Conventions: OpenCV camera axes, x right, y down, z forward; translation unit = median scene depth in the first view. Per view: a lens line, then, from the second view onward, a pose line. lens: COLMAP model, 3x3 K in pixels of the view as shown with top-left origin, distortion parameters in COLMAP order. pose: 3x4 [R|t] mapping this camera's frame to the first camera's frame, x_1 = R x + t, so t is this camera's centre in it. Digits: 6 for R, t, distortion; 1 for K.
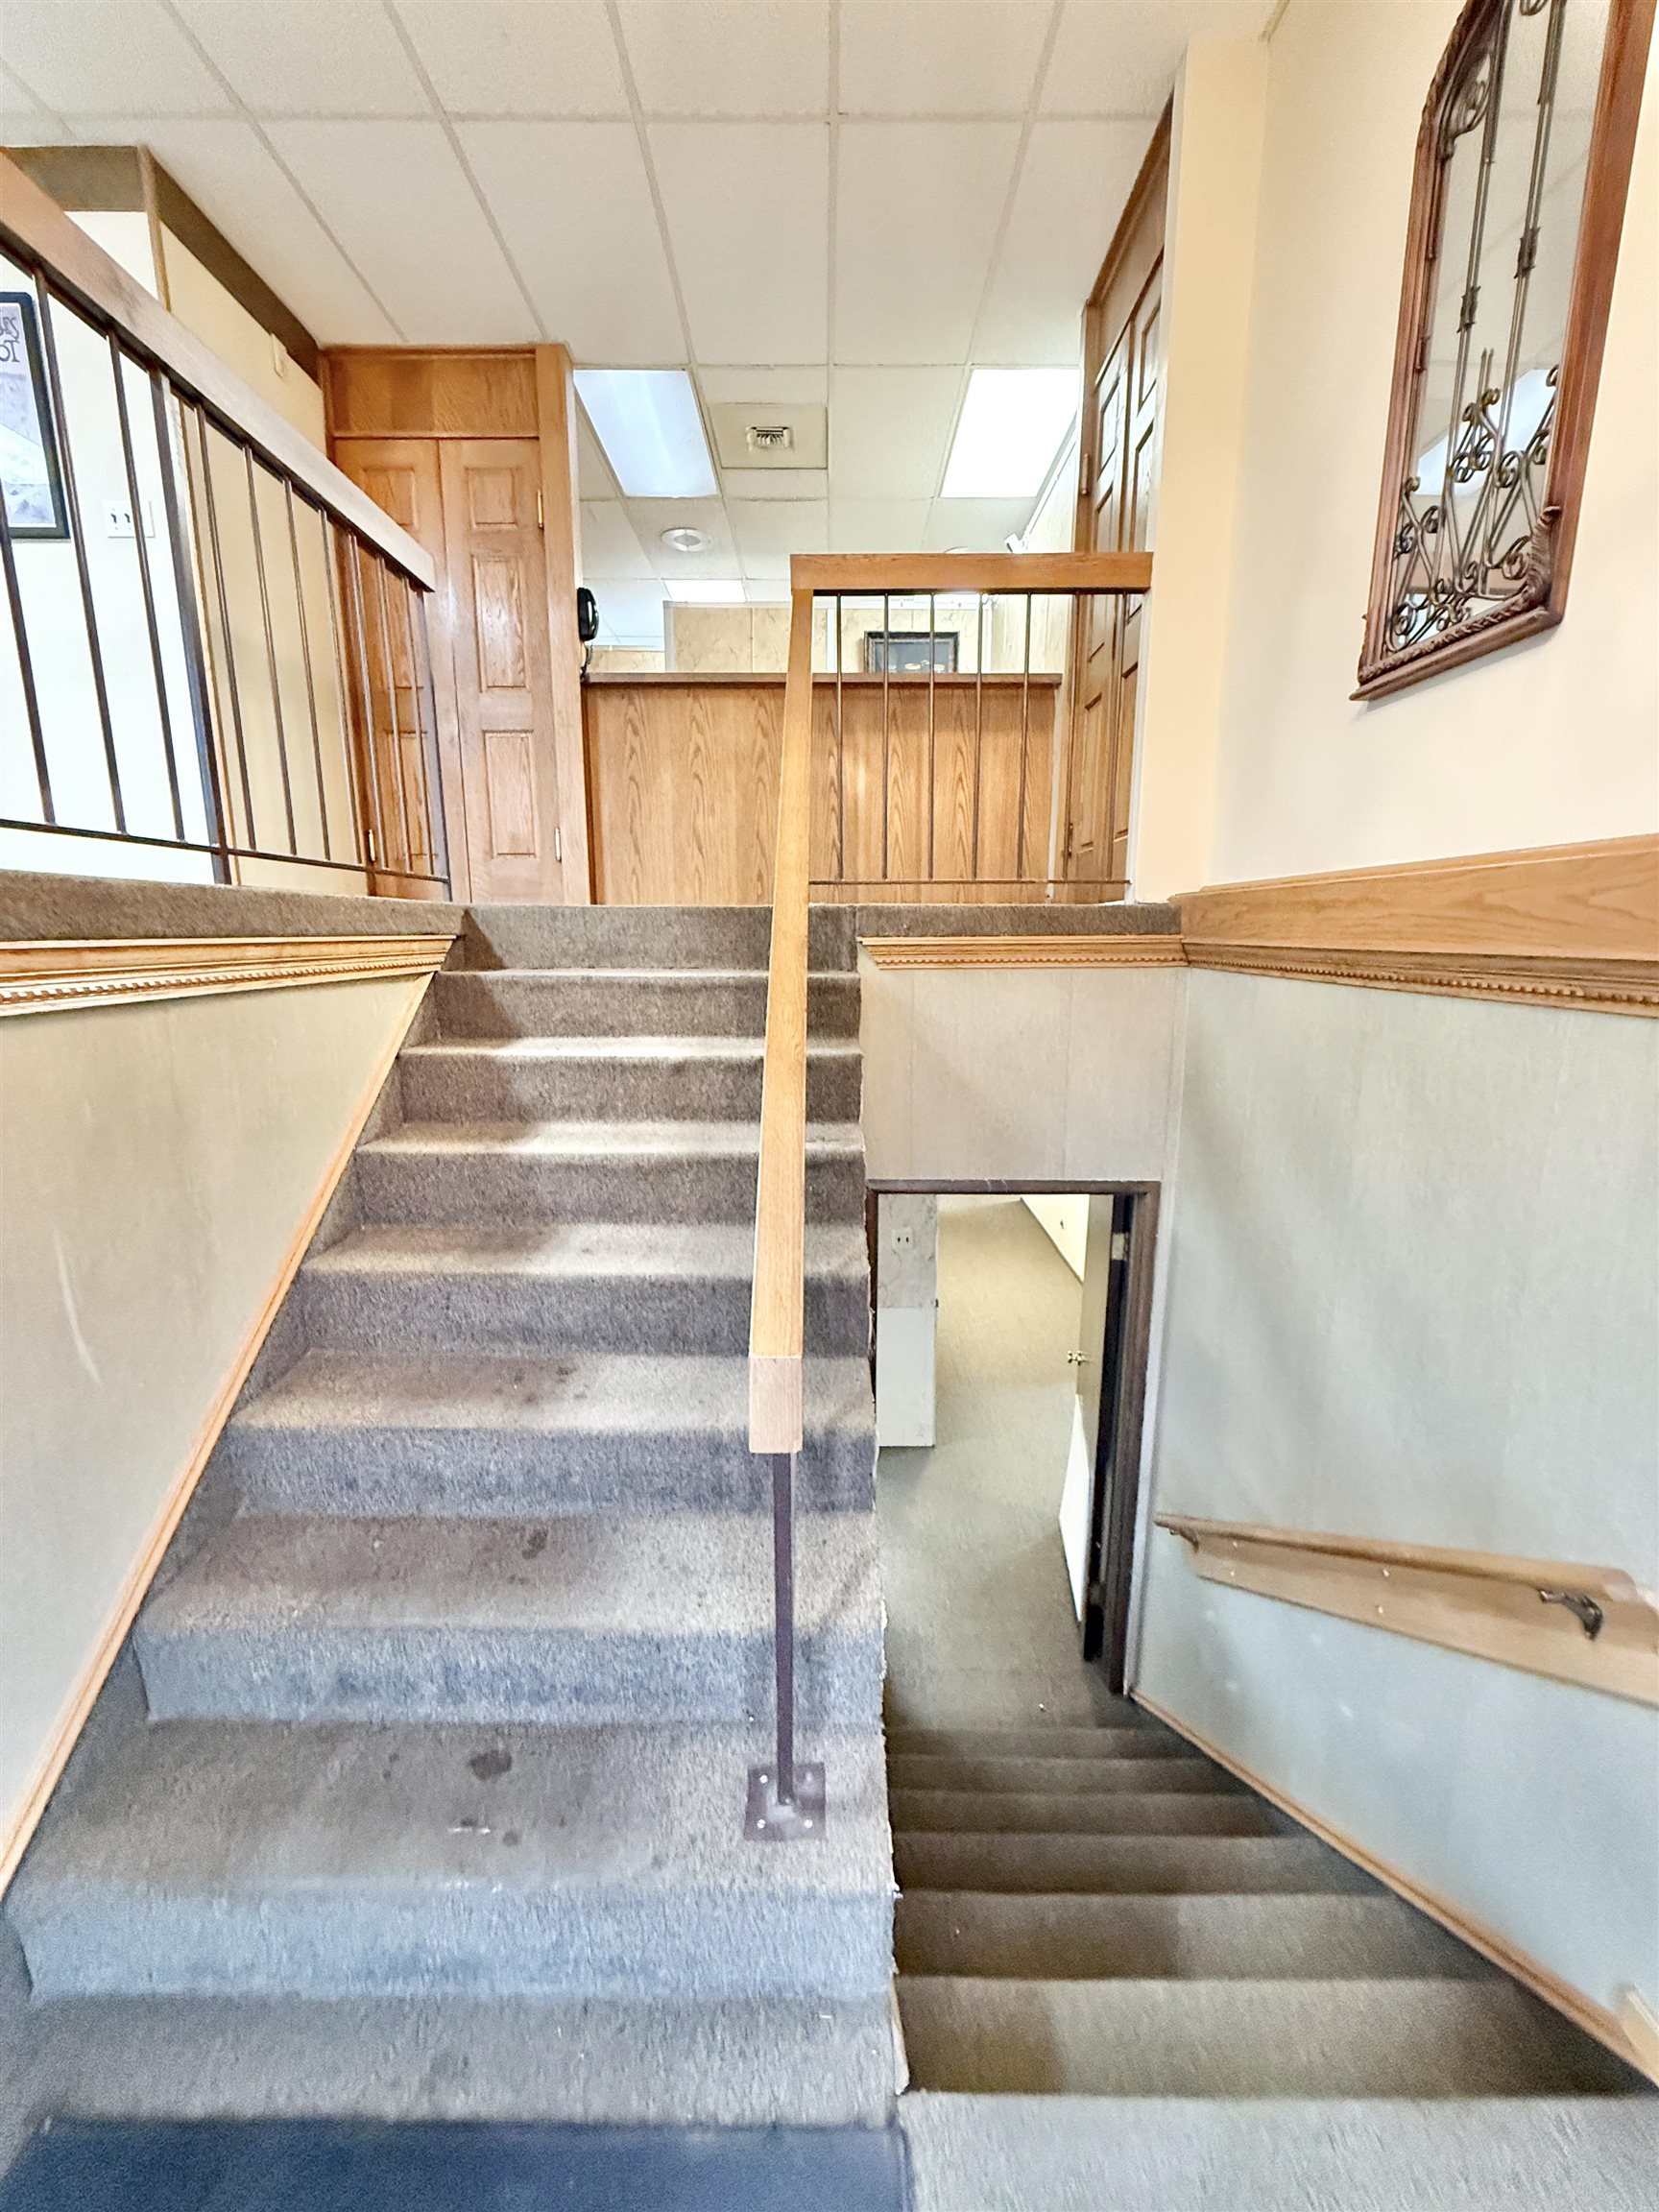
lens RADIAL K [[886.3, 0, 825.8], [0, 886.3, 1105.3], [0, 0, 1]] dist [-0.003619, 0.000206]
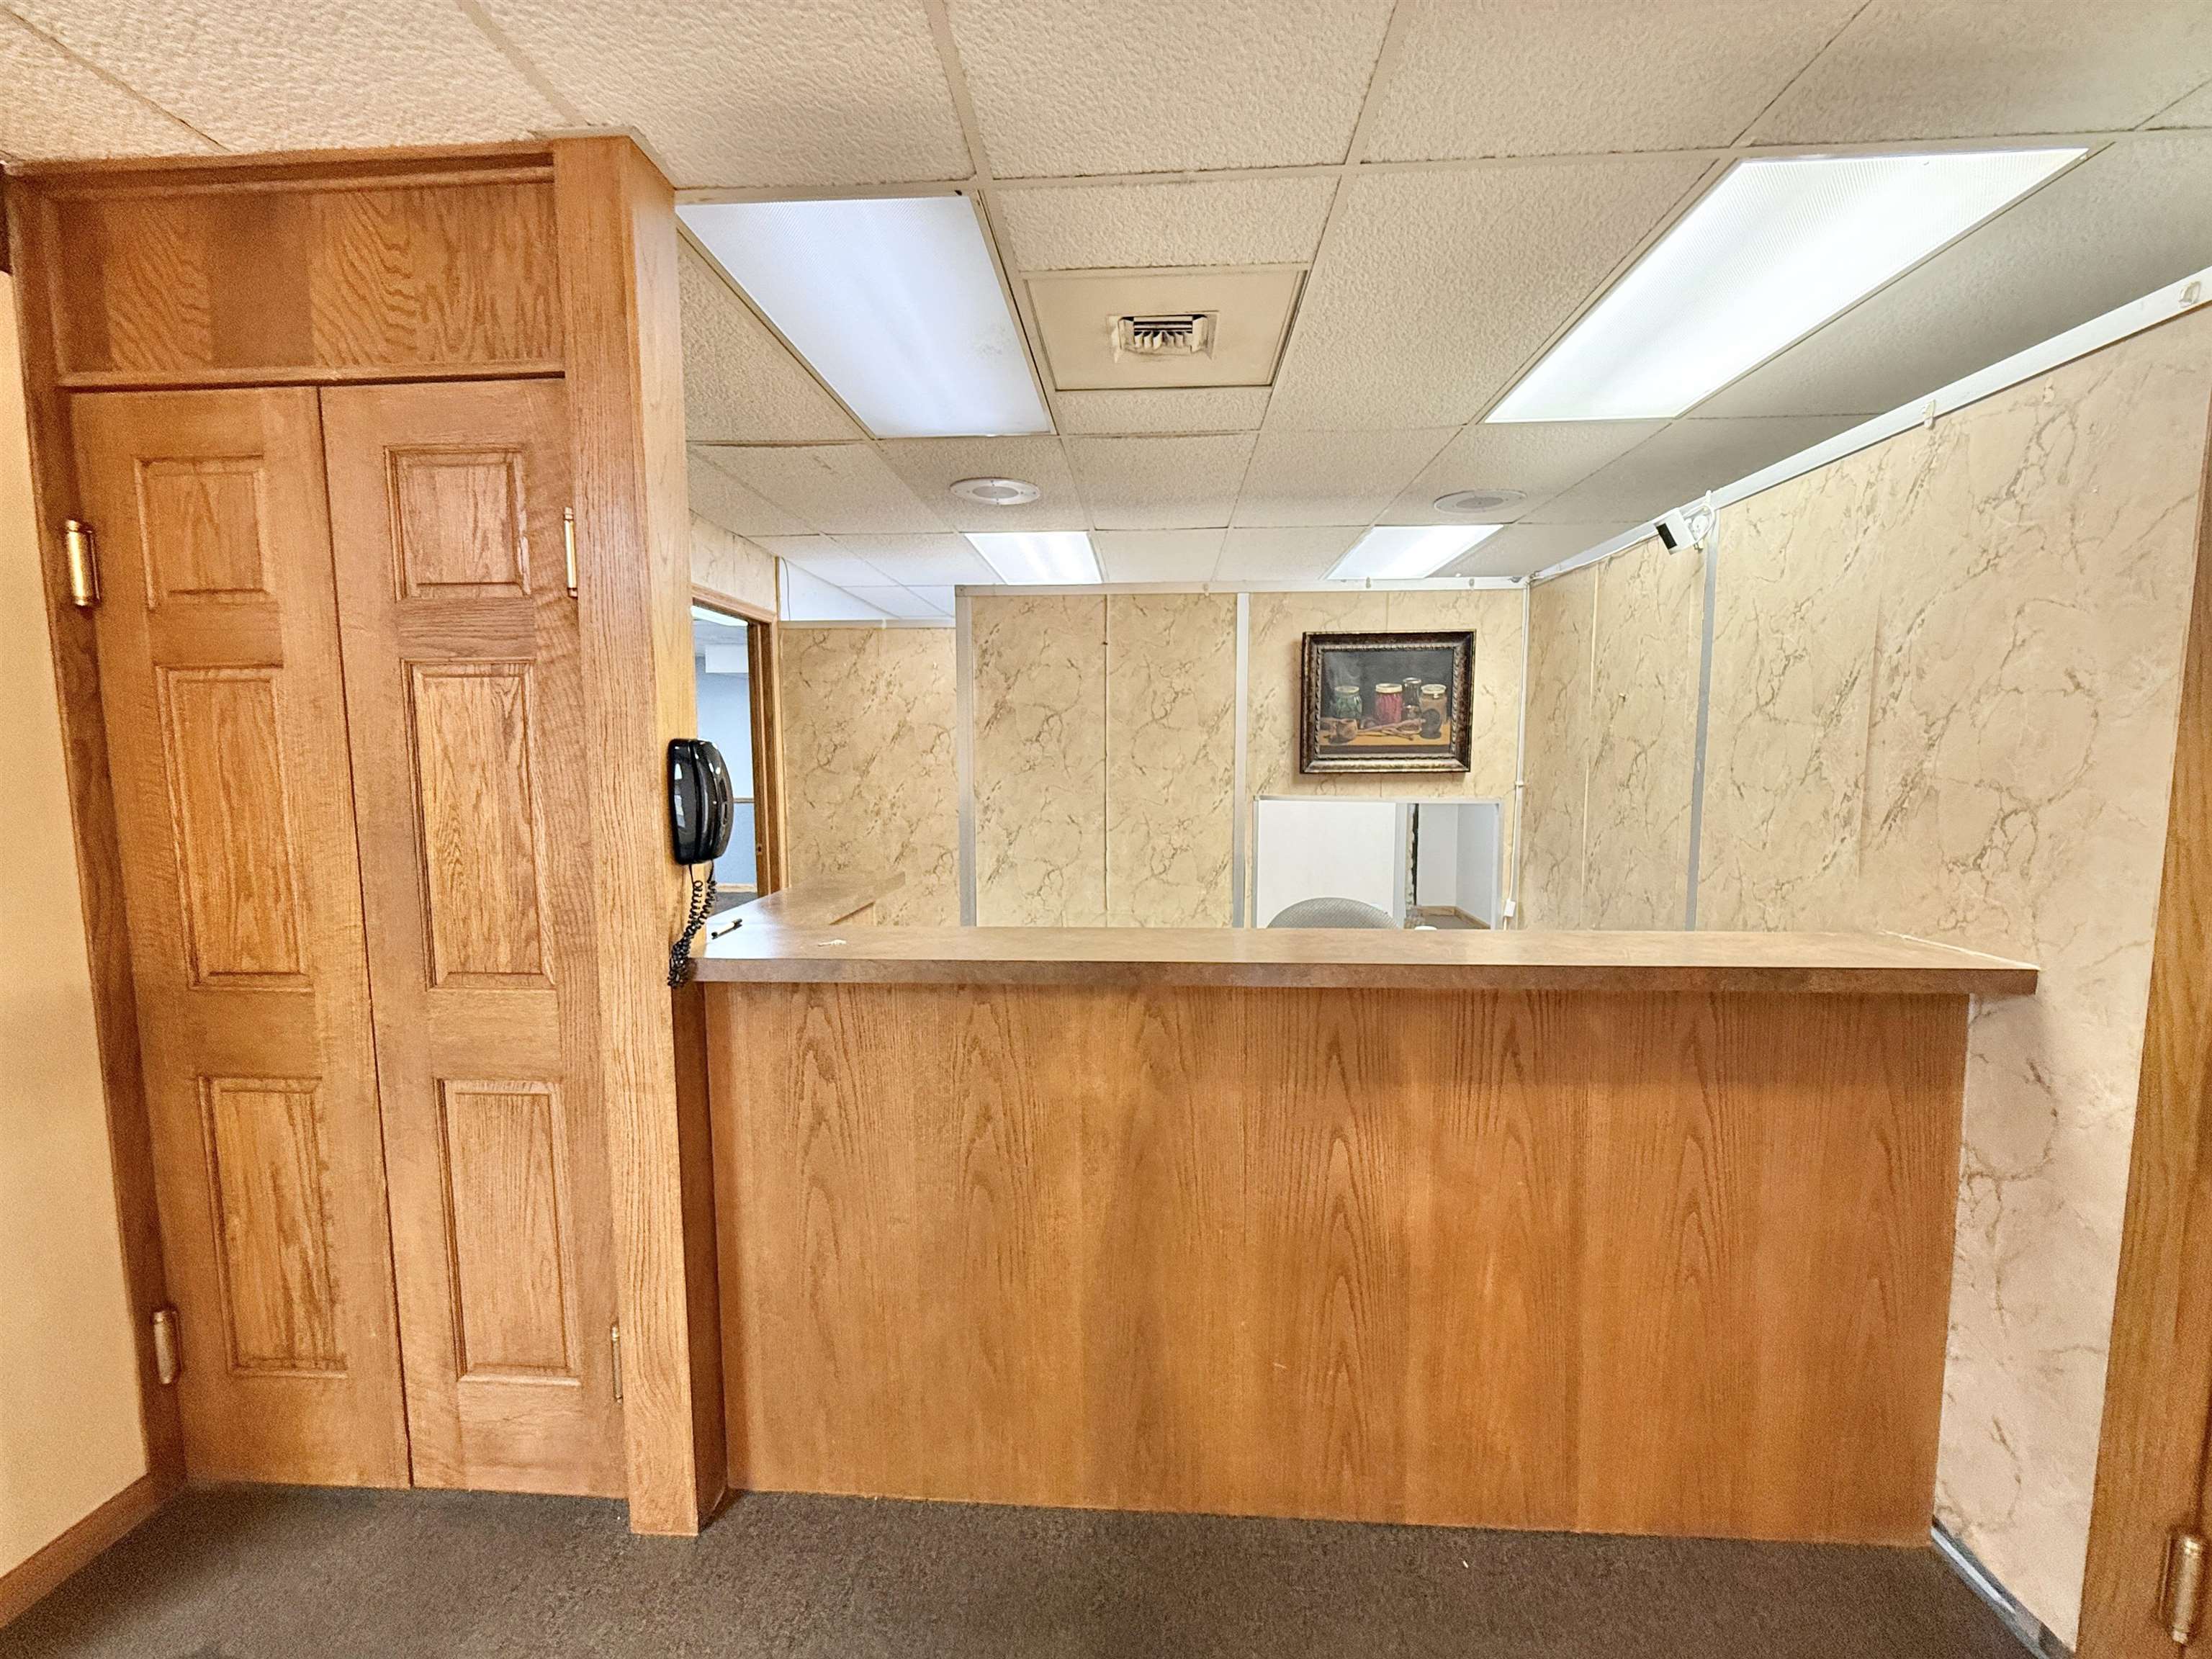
lens RADIAL K [[886.3, 0, 1109.0], [0, 886.3, 832.2], [0, 0, 1]] dist [-0.003619, 0.000206]
pose [[0.998481, -0.001451, -0.055070, -0.070021], [-0.003940, 0.995212, -0.097658, -0.489661], [0.054948, 0.097727, 0.993695, 0.613605]]
